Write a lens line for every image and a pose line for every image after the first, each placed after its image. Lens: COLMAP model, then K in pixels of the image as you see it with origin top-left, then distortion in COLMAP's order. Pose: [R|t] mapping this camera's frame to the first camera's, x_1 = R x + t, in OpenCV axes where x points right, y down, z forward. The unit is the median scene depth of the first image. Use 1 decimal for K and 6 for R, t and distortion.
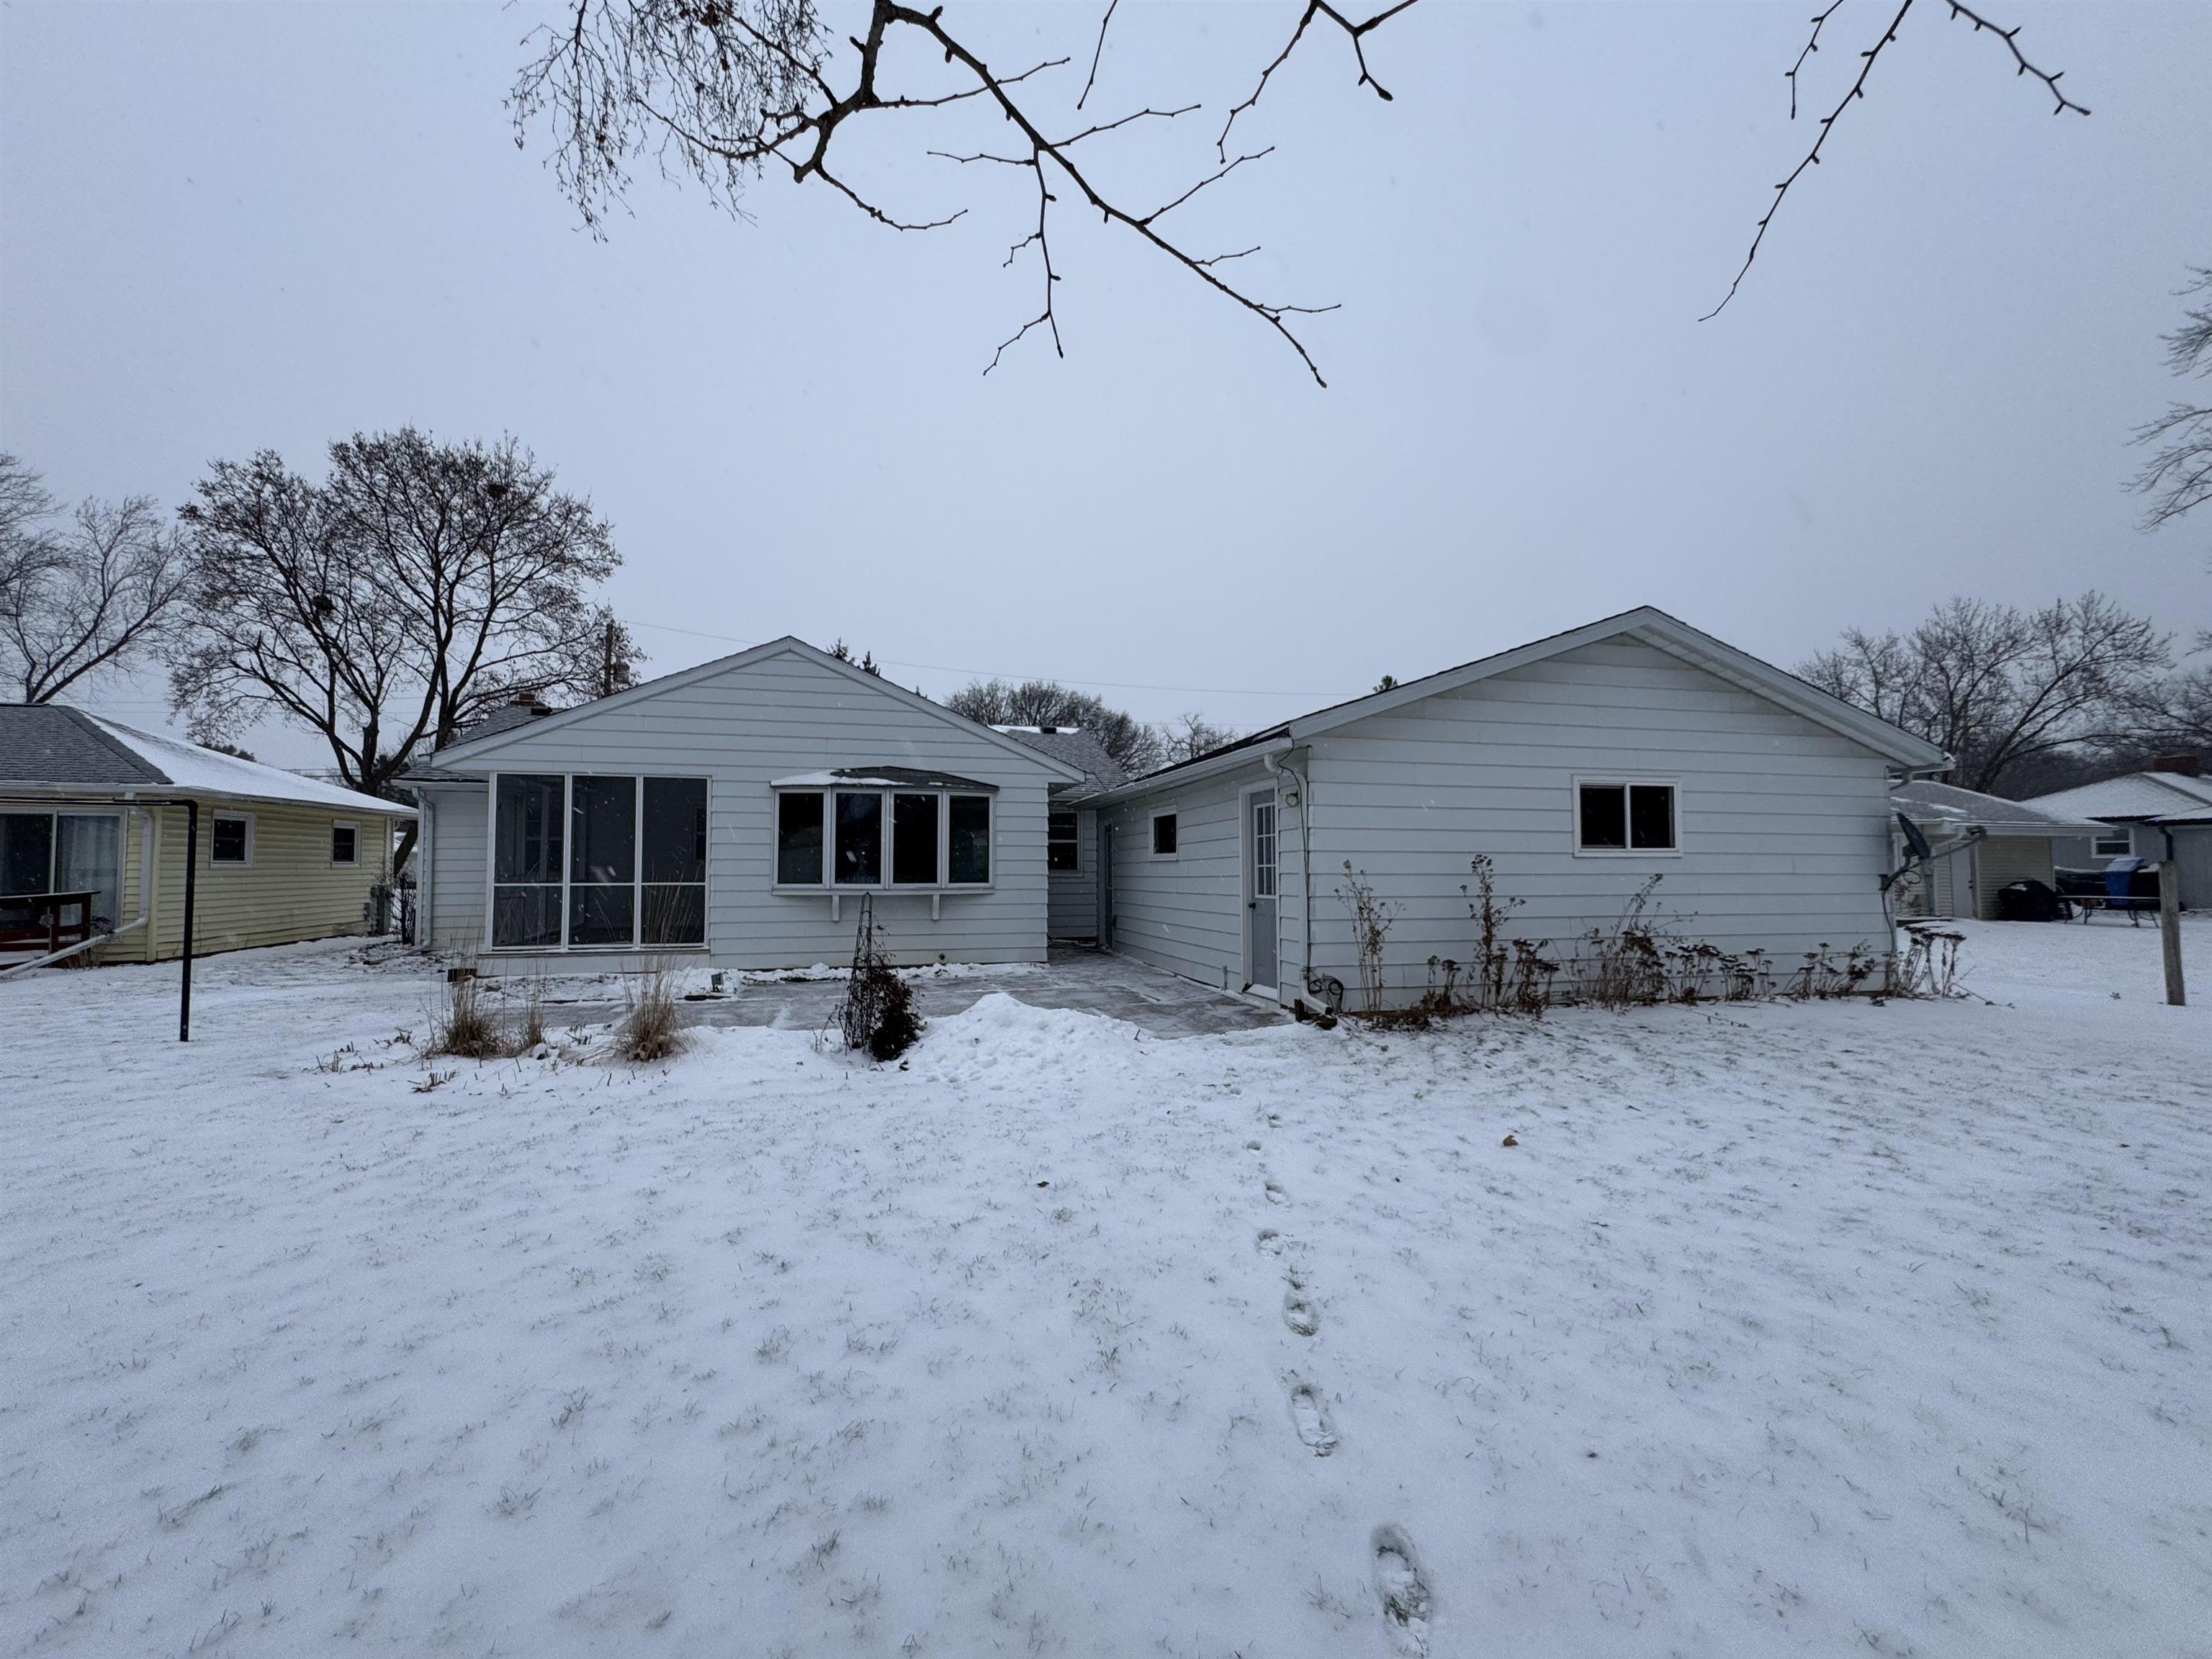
lens RADIAL K [[927.4, 0, 1104.0], [0, 927.4, 827.2], [0, 0, 1]] dist [-0.001065, 0.000083]
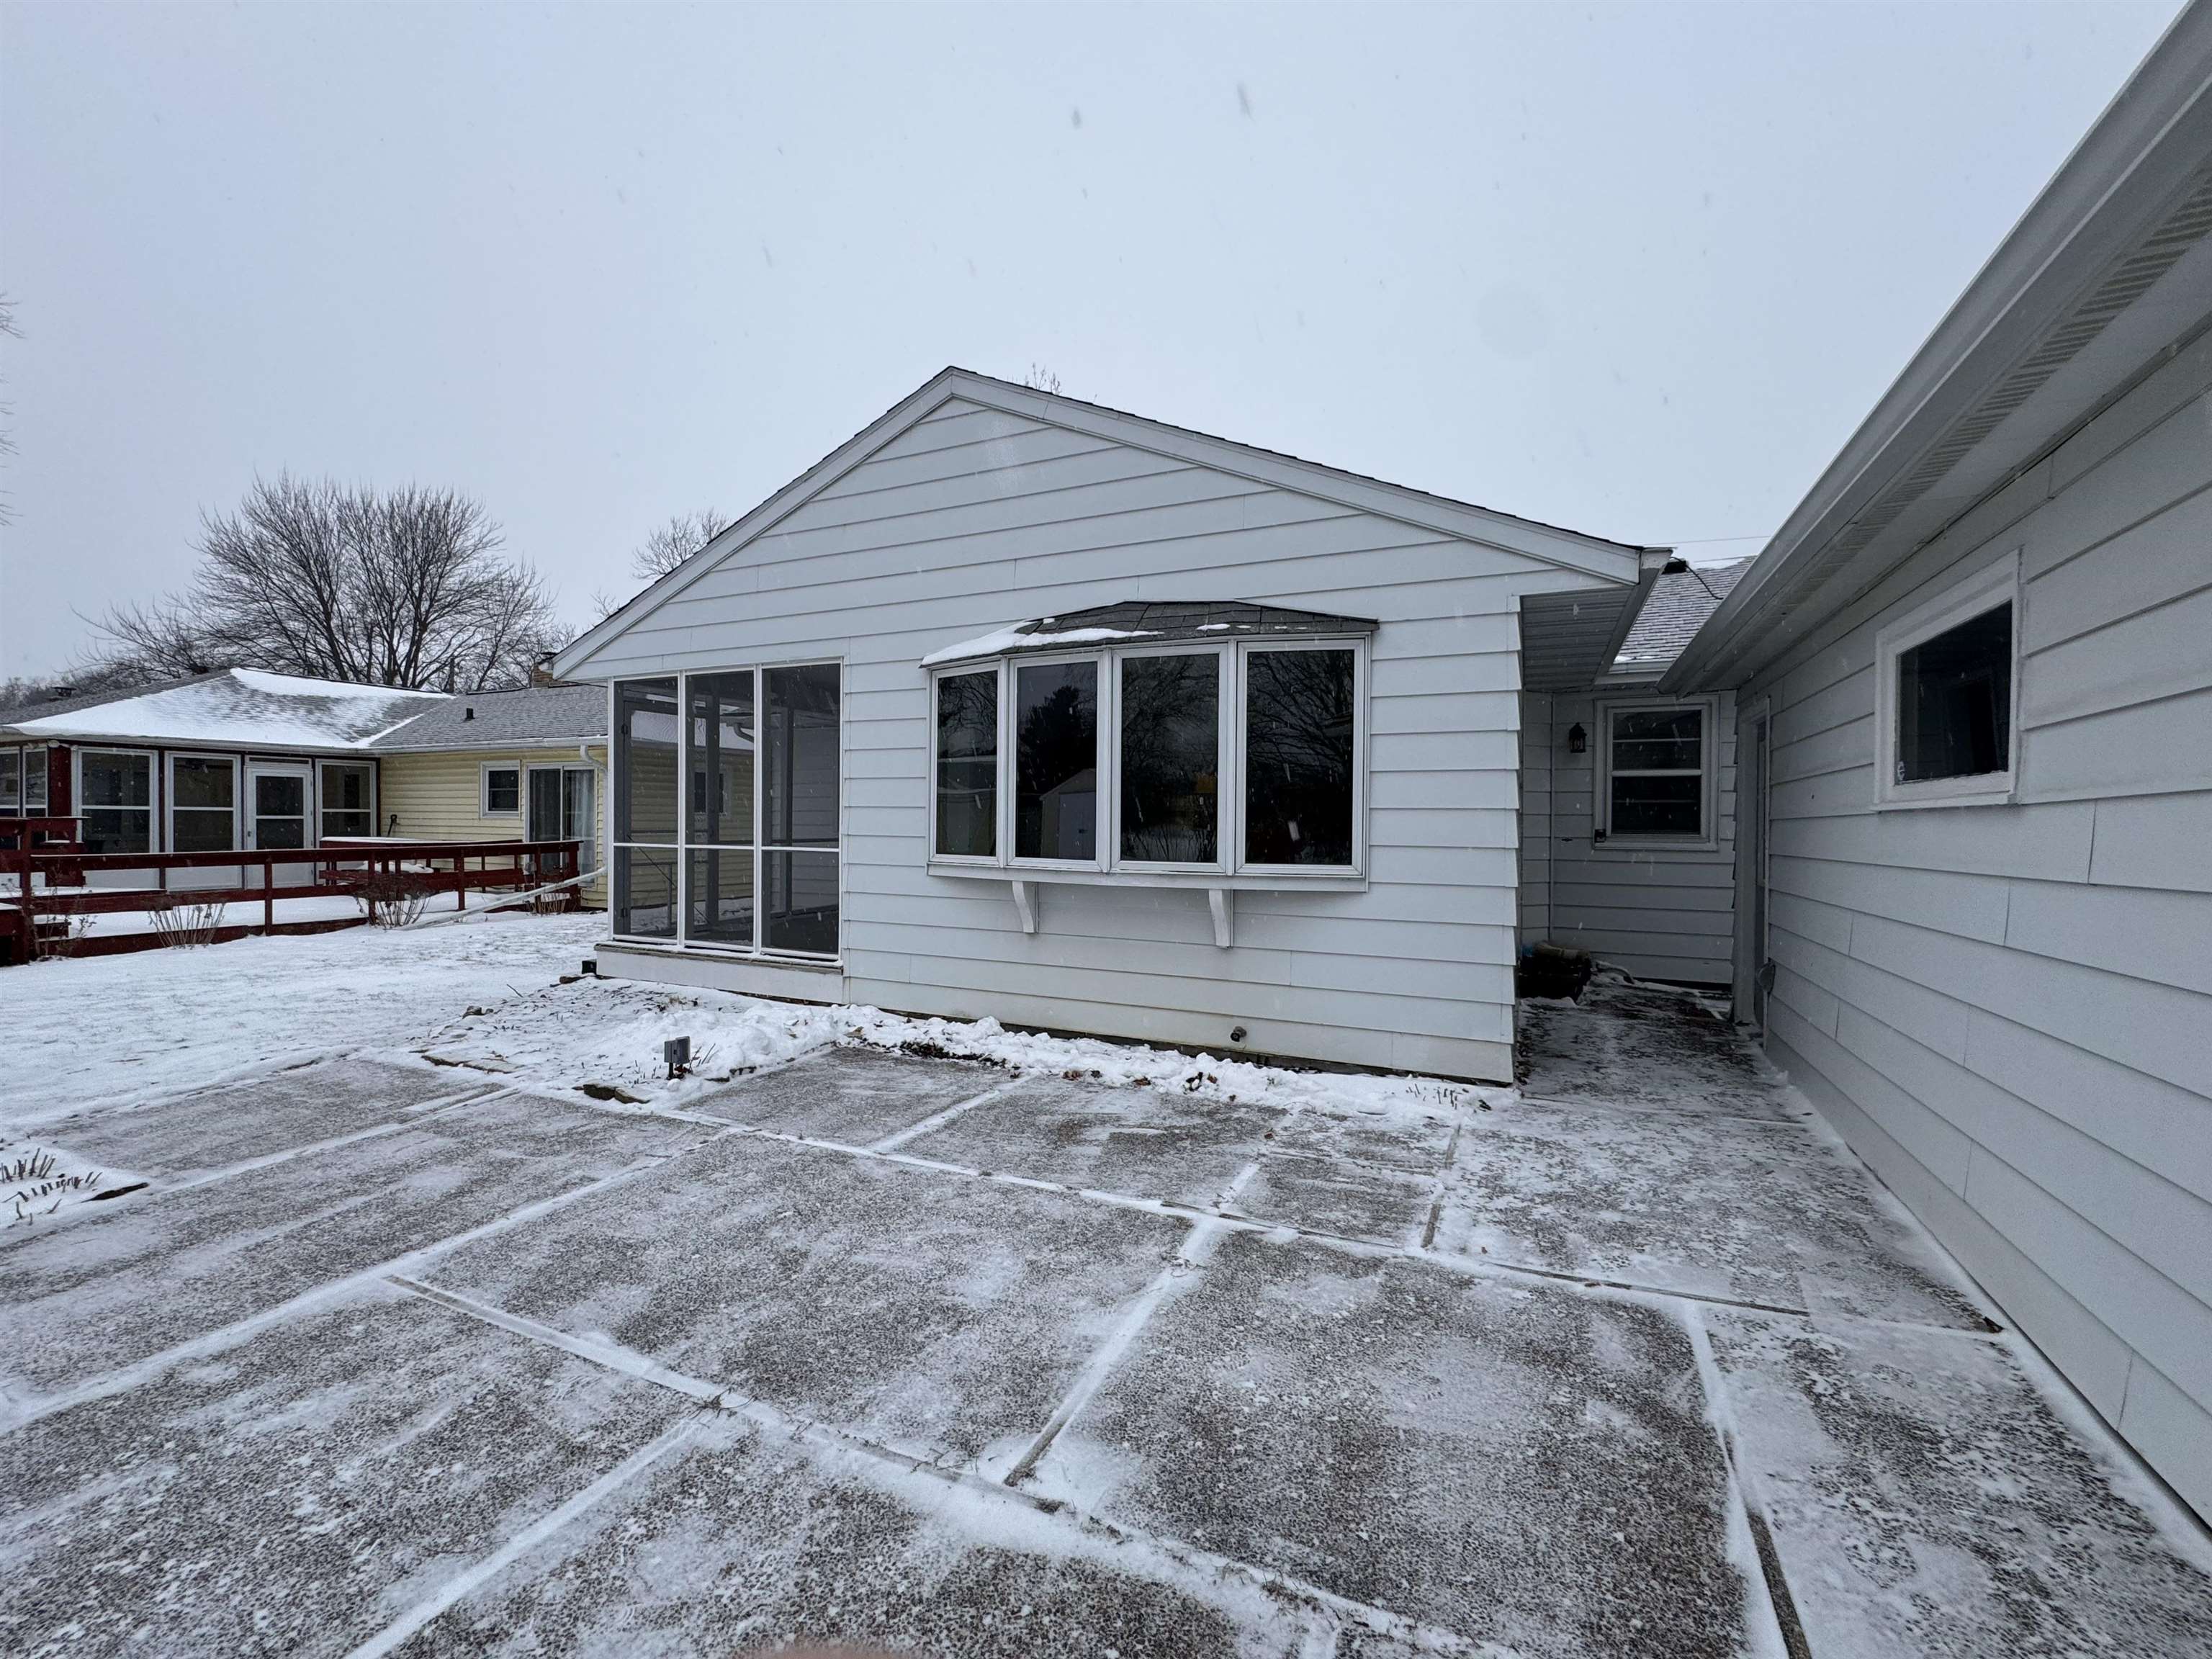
lens RADIAL K [[927.4, 0, 1107.5], [0, 927.4, 829.0], [0, 0, 1]] dist [-0.001065, 0.000083]
pose [[0.764529, 0.012644, -0.644465, 0.055473], [0.019953, 0.998864, 0.043267, 0.026299], [0.644280, -0.045938, 0.763409, 0.656468]]
